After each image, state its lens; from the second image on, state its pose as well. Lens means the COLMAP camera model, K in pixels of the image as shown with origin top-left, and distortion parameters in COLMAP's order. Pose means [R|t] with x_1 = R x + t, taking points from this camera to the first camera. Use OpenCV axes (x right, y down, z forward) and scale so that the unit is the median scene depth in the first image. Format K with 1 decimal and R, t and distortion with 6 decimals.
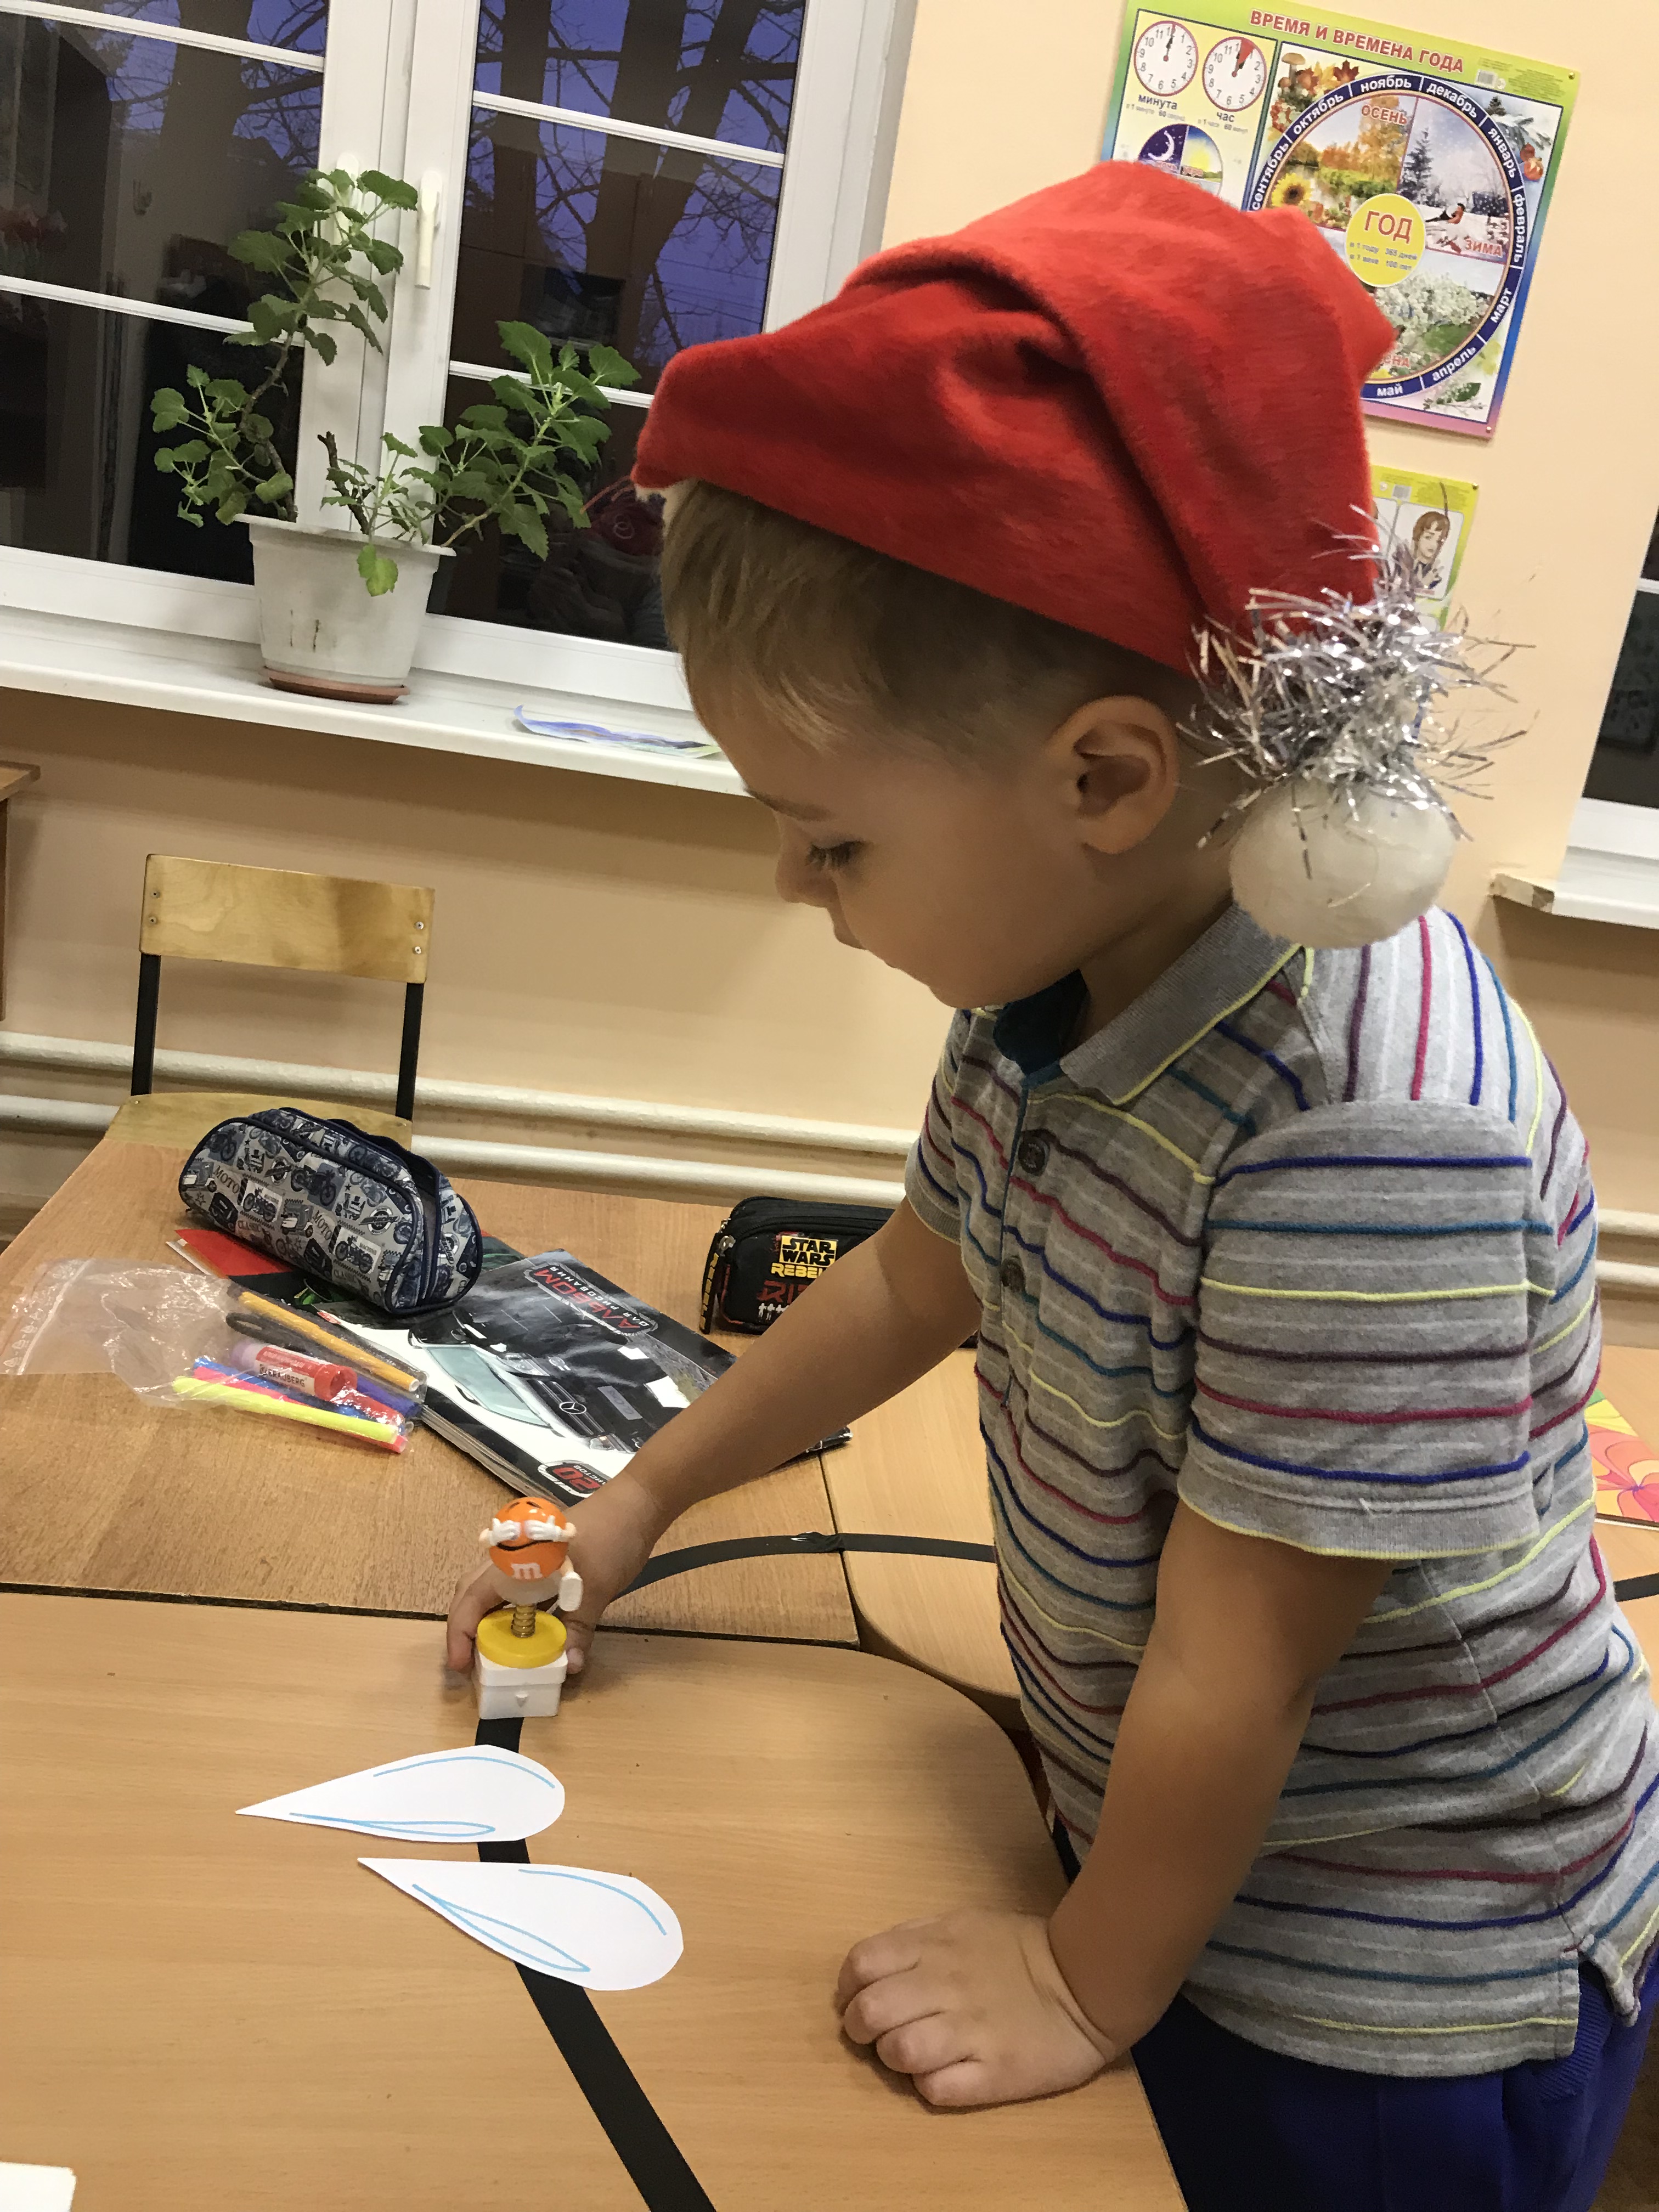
lens RADIAL K [[1828.0, 0, 854.6], [0, 1828.0, 1098.4], [0, 0, 1]] dist [0.006596, 0.007059]
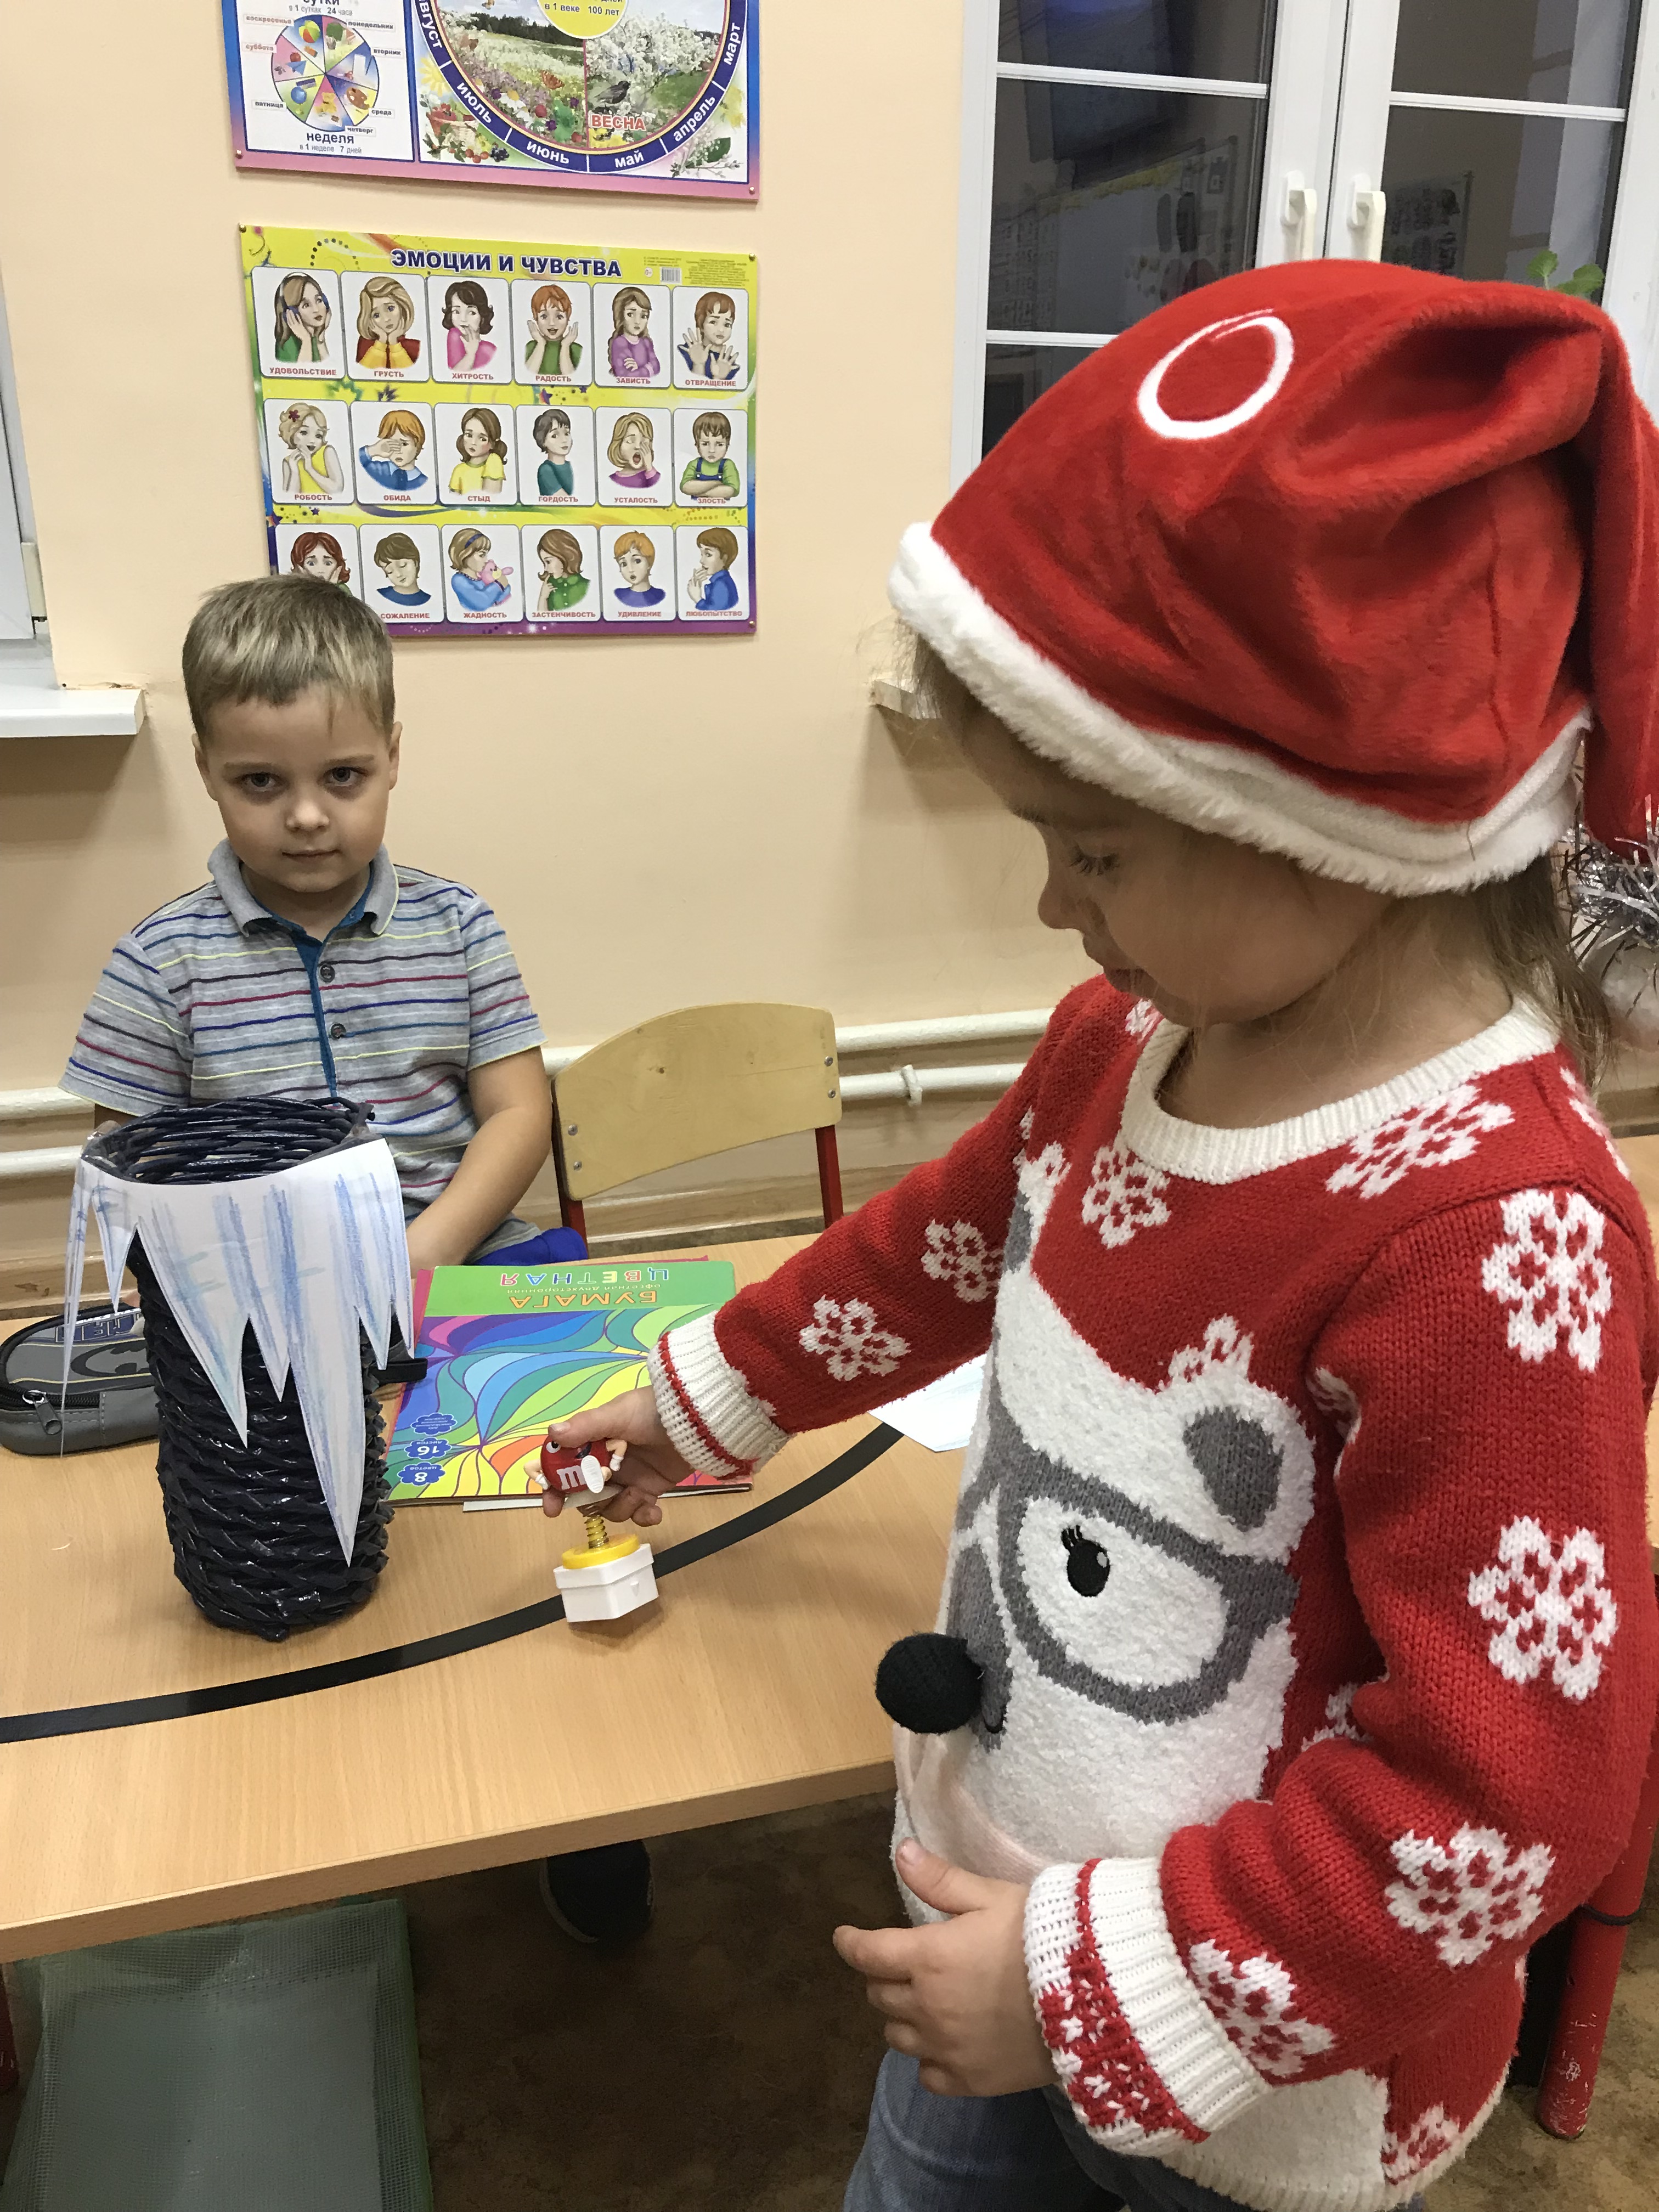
lens RADIAL K [[1828.0, 0, 855.4], [0, 1828.0, 1102.7], [0, 0, 1]] dist [0.006596, 0.007059]
pose [[0.977395, -0.185130, 0.102108, 0.231915], [0.174327, 0.978943, 0.106208, -0.014406], [-0.119620, -0.086007, 0.989087, 0.071383]]
